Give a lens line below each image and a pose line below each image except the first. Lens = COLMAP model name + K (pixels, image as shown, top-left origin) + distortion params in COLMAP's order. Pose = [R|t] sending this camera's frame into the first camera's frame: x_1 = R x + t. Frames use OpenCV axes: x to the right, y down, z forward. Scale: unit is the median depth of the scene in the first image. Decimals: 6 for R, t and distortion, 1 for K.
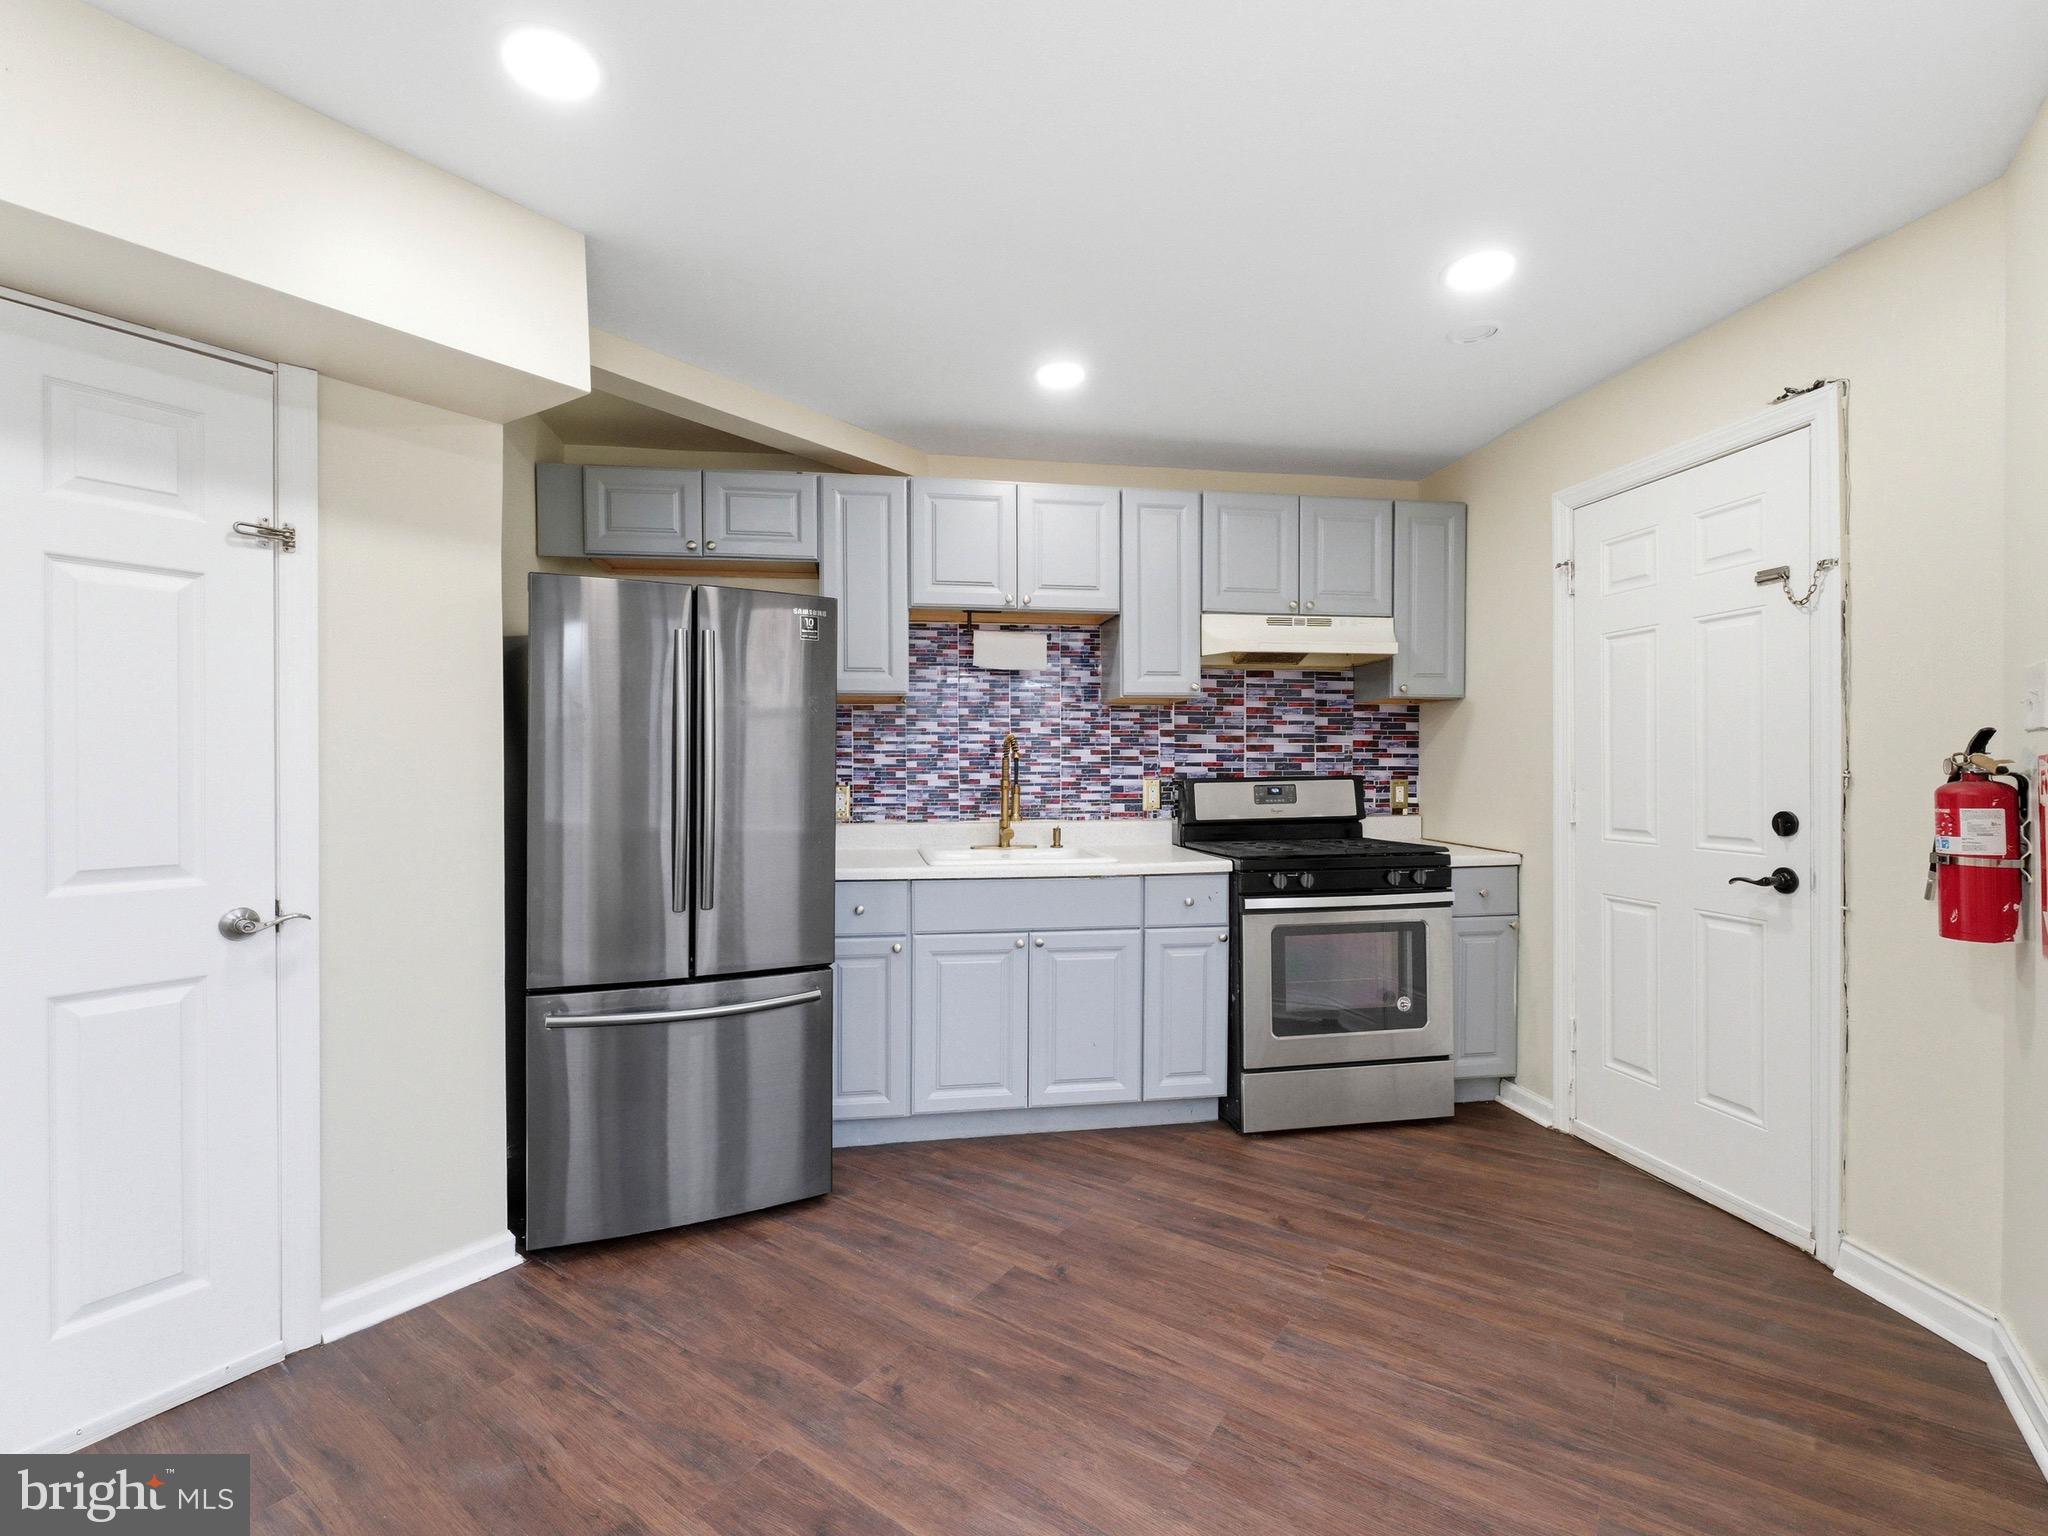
lens RADIAL K [[930.2, 0, 1018.4], [0, 930.2, 776.3], [0, 0, 1]] dist [-0.001946, 0.000273]
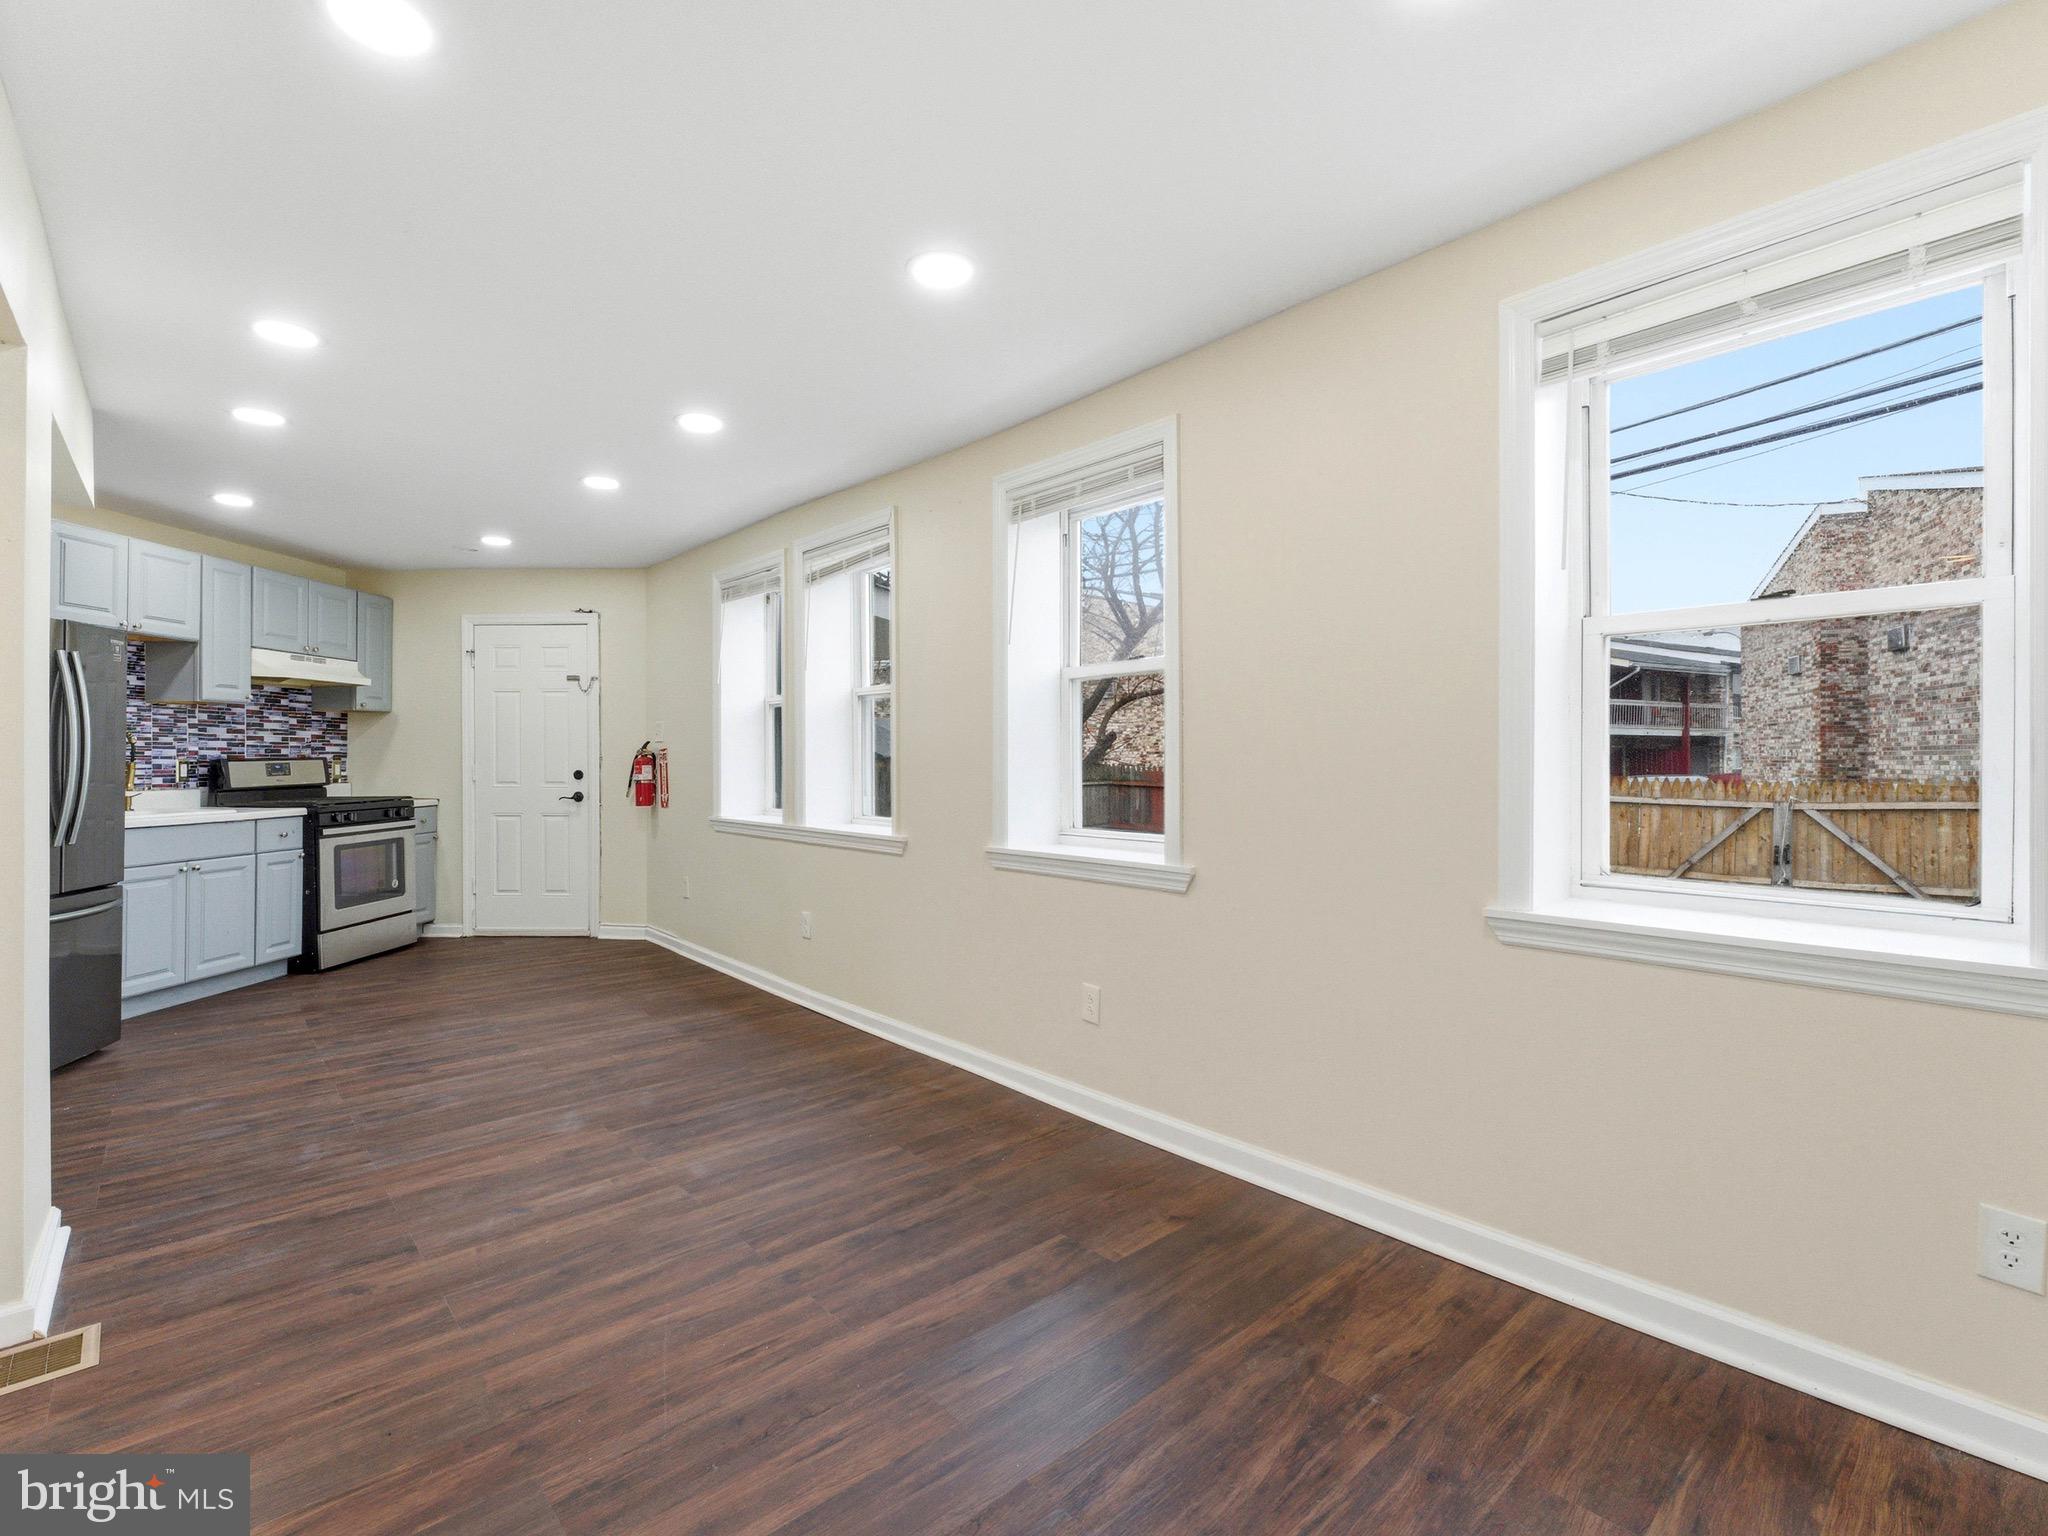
lens RADIAL K [[942.5, 0, 1020.6], [0, 942.5, 761.2], [0, 0, 1]] dist [-0.002926, 0.000656]
pose [[0.212550, 0.000366, 0.977150, -0.988471], [0.007058, 0.999973, -0.001910, 0.017896], [-0.977125, 0.007303, 0.212541, -0.510899]]
